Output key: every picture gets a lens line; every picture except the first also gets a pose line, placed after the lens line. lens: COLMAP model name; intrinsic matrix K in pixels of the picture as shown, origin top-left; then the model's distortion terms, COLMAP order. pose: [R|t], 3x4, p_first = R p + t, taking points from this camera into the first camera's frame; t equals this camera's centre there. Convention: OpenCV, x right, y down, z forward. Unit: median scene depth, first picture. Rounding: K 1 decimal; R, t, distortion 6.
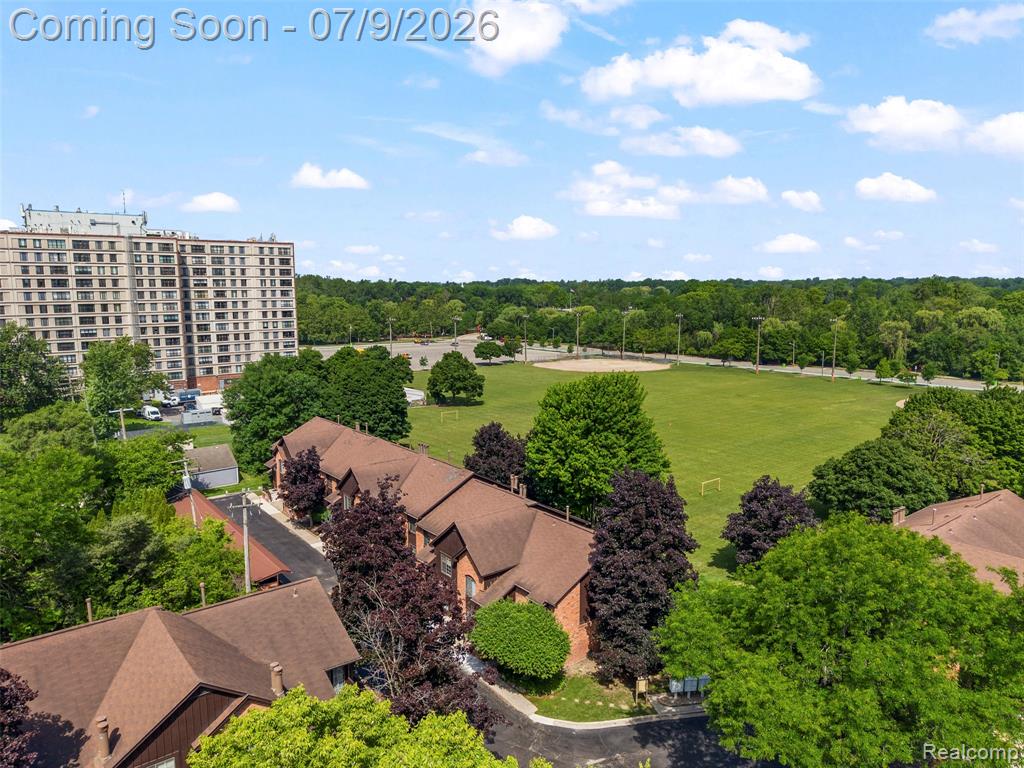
lens RADIAL K [[707.0, 0, 512.0], [0, 707.0, 384.0], [0, 0, 1]] dist [0.004723, 0.000320]
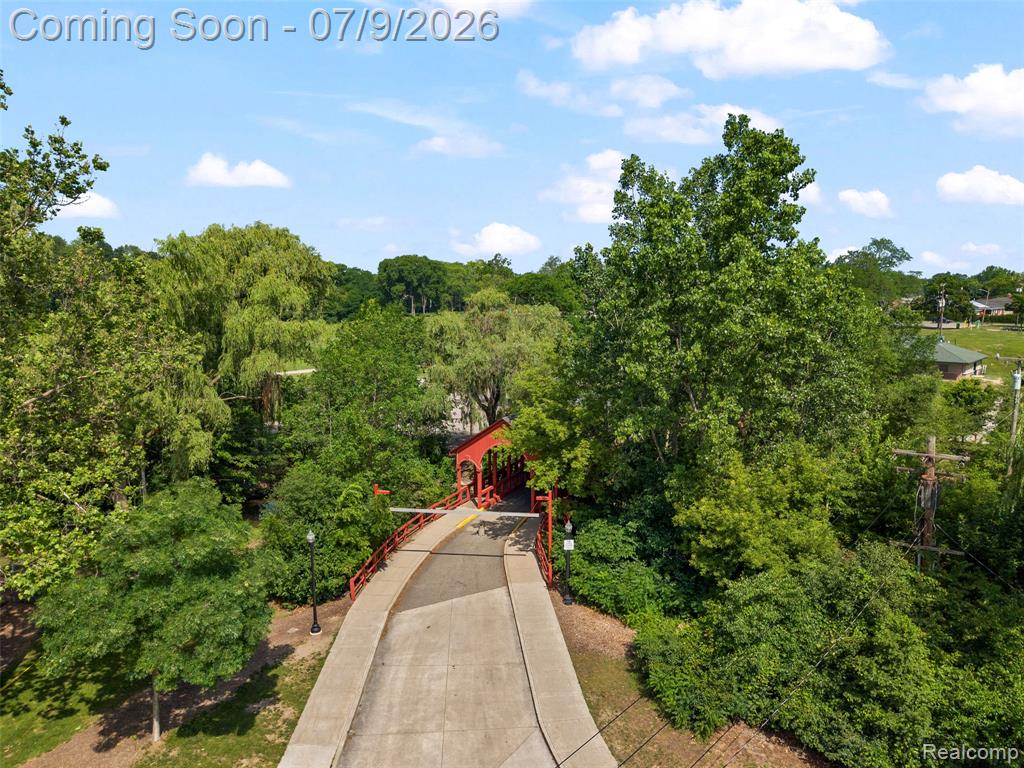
lens RADIAL K [[707.0, 0, 512.0], [0, 707.0, 384.0], [0, 0, 1]] dist [0.004723, 0.000320]
pose [[1.000000, 0.000112, 0.000085, 0.033833], [-0.000112, 1.000000, -0.000080, -0.067444], [-0.000085, 0.000080, 1.000000, 0.250251]]
